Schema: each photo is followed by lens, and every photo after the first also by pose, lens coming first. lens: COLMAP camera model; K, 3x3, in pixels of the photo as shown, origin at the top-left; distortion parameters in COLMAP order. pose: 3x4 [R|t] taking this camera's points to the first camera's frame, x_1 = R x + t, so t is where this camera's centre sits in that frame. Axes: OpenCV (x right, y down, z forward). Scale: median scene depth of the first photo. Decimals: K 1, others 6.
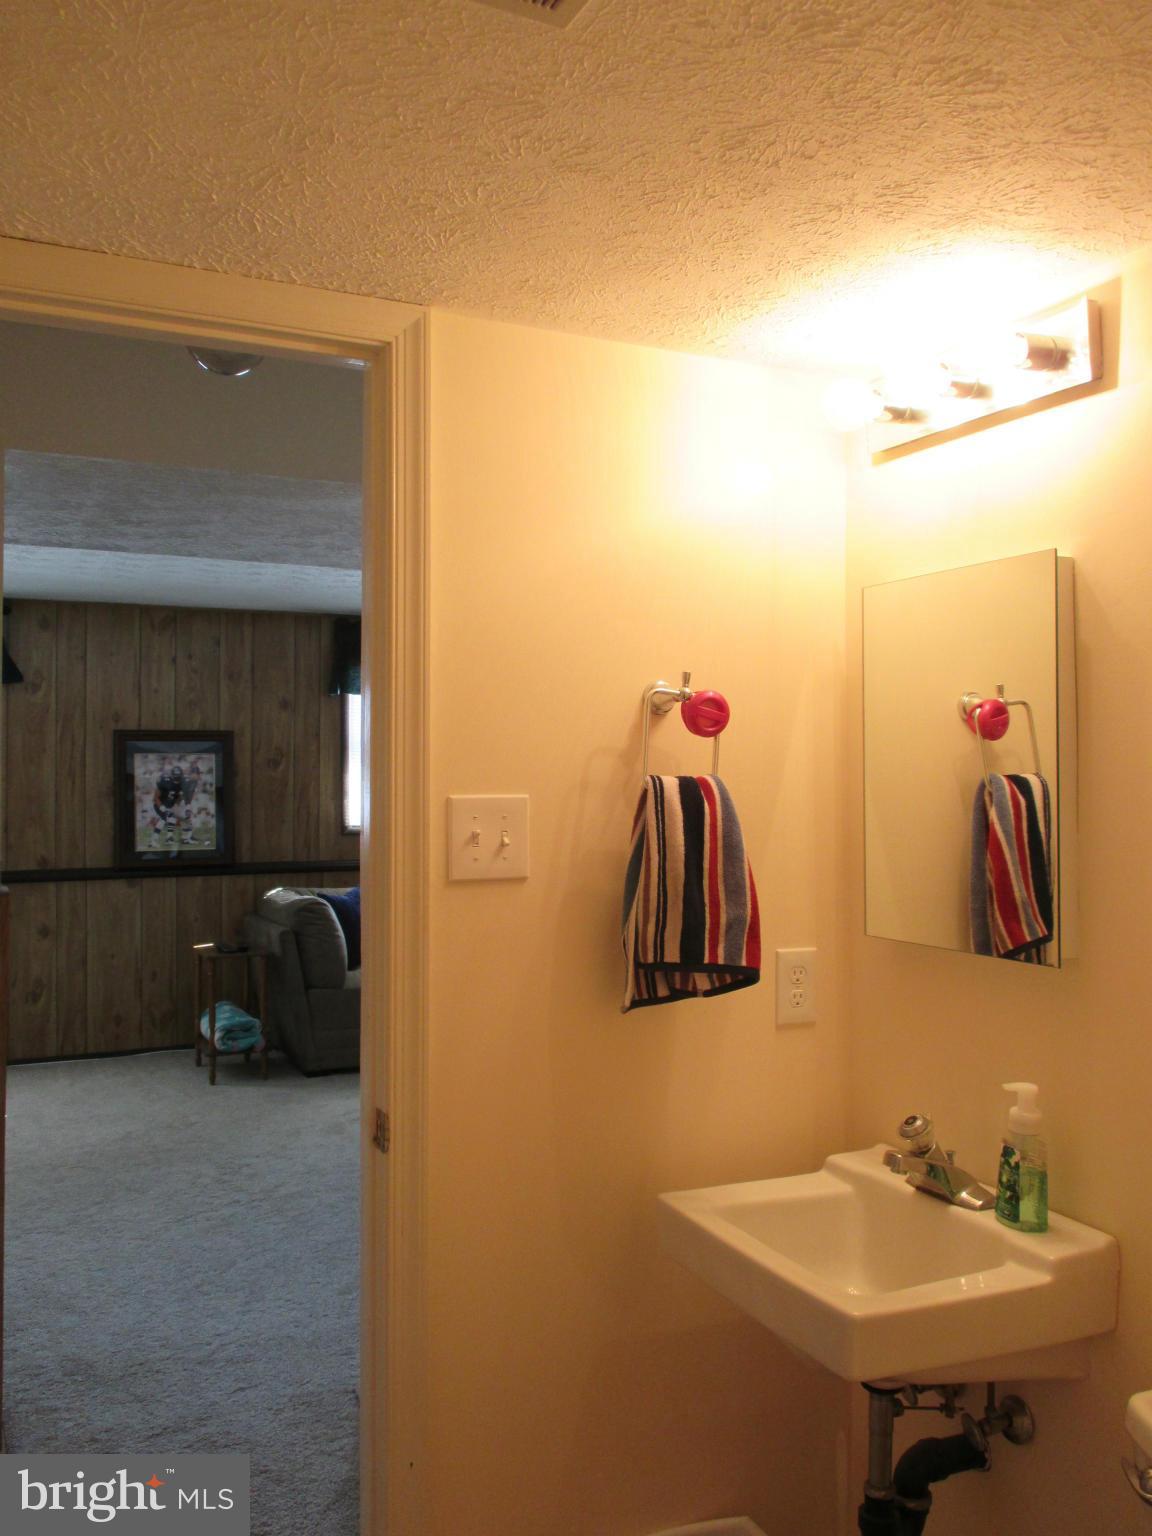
lens RADIAL K [[1290.7, 0, 576.0], [0, 1290.7, 768.0], [0, 0, 1]] dist [-0.015763, -0.003930]
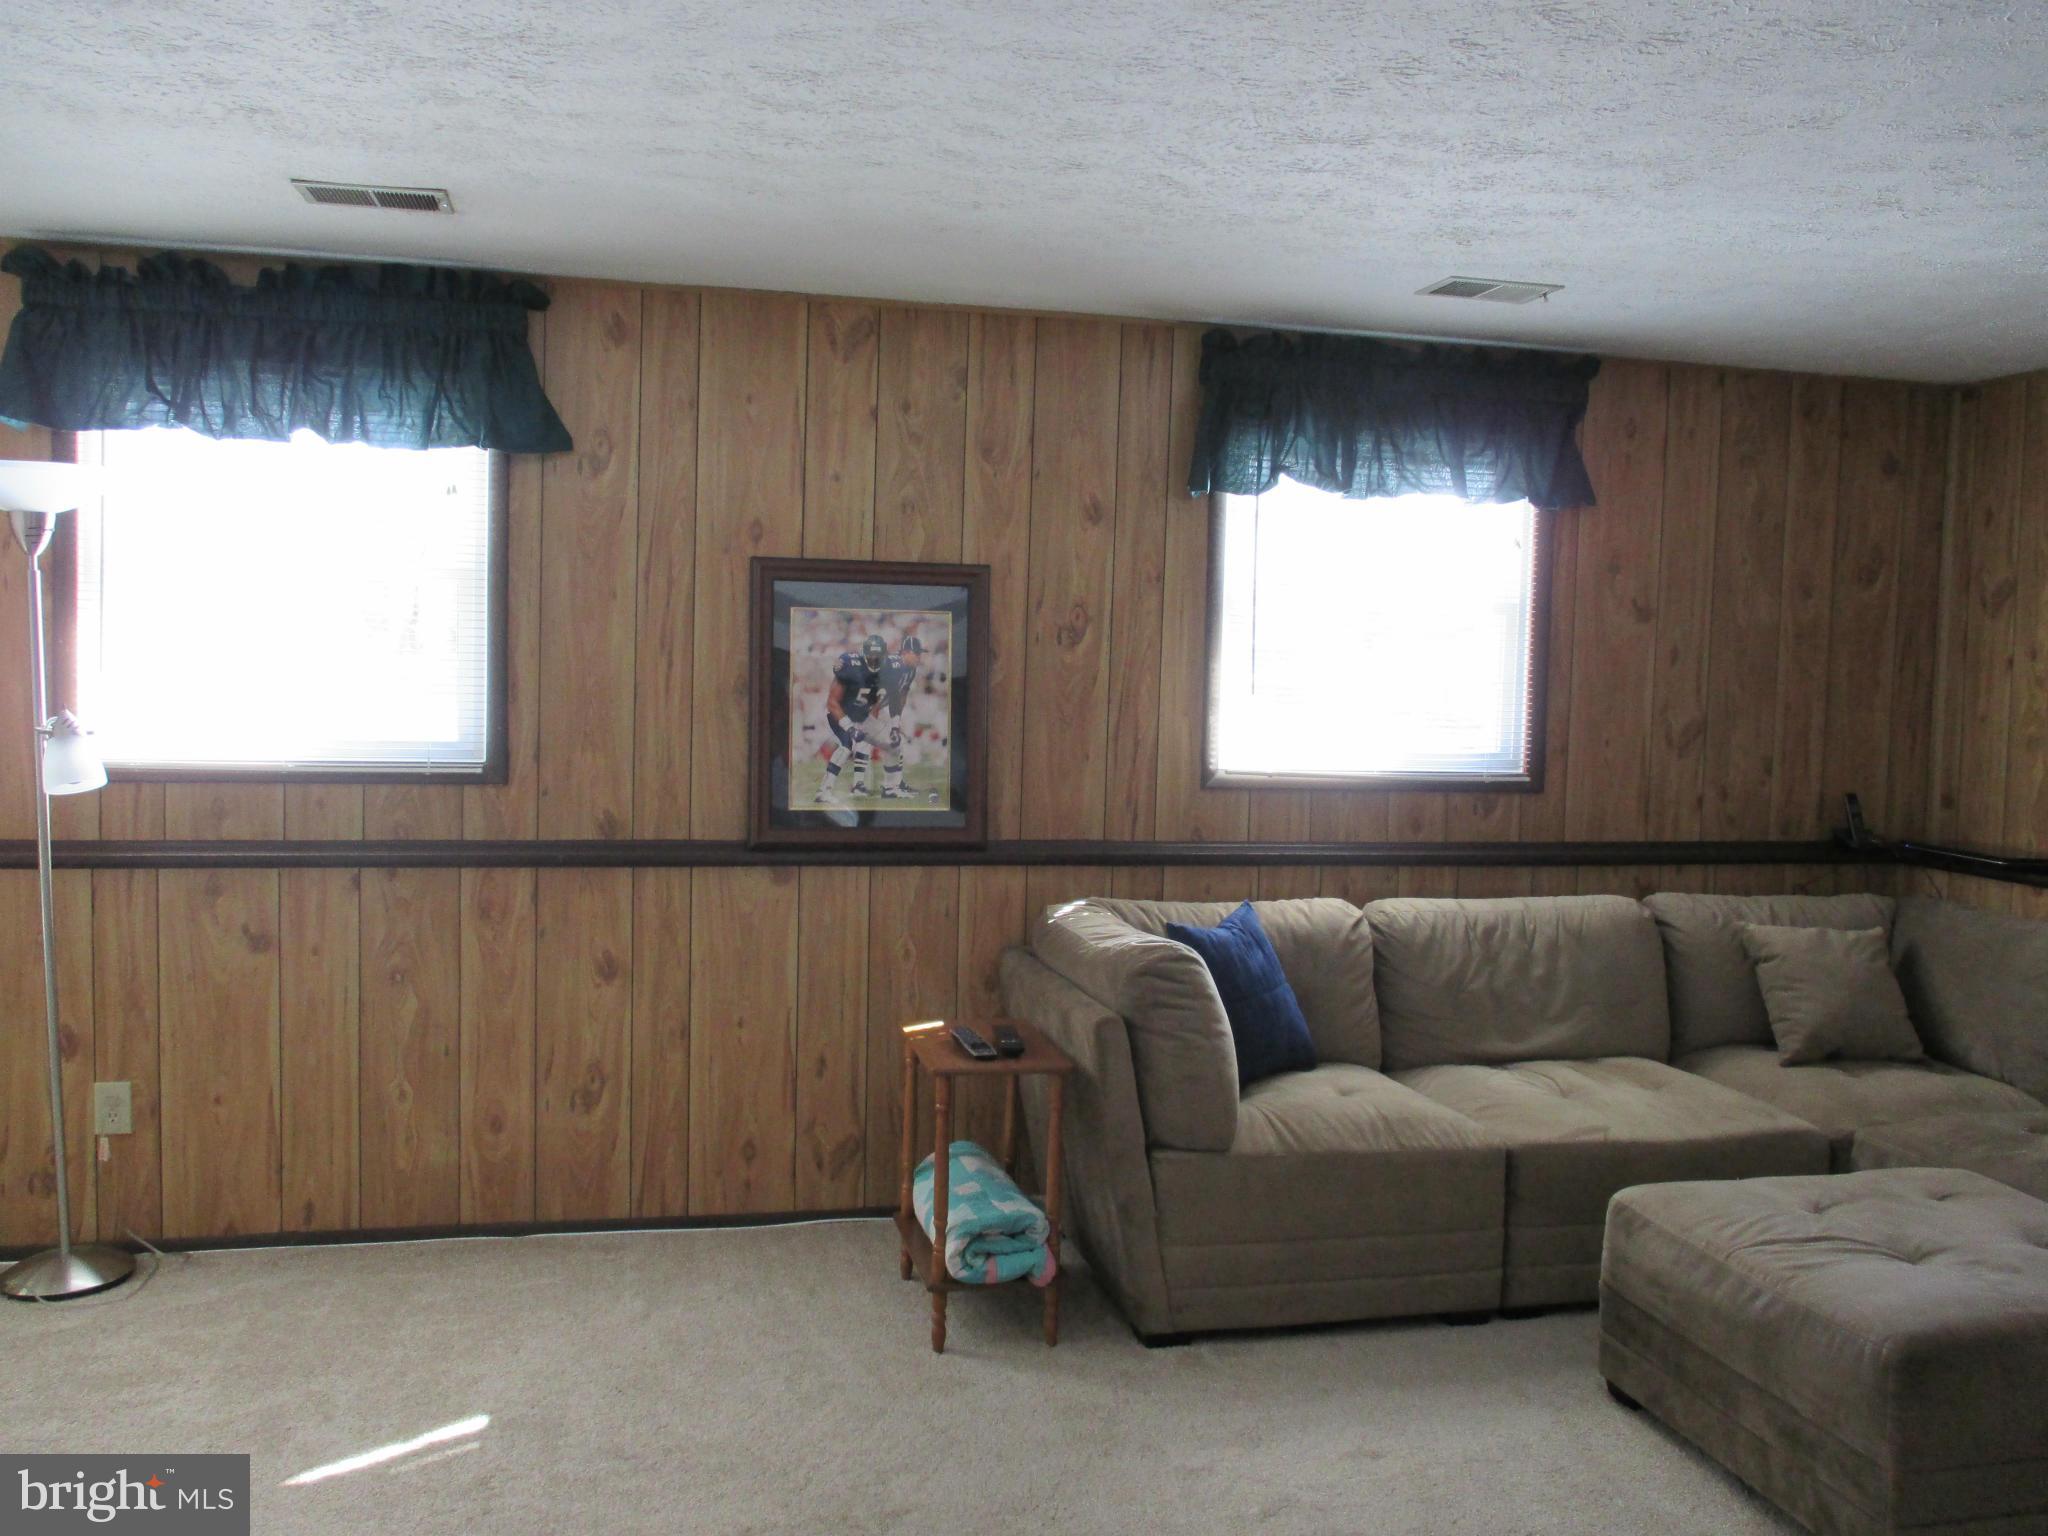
lens RADIAL K [[1720.9, 0, 1024.0], [0, 1720.9, 768.0], [0, 0, 1]] dist [-0.015763, -0.003930]
pose [[0.978035, 0.041966, -0.204171, -0.123549], [-0.027345, 0.996890, 0.073911, -0.001326], [0.206638, -0.066705, 0.976141, 0.385515]]
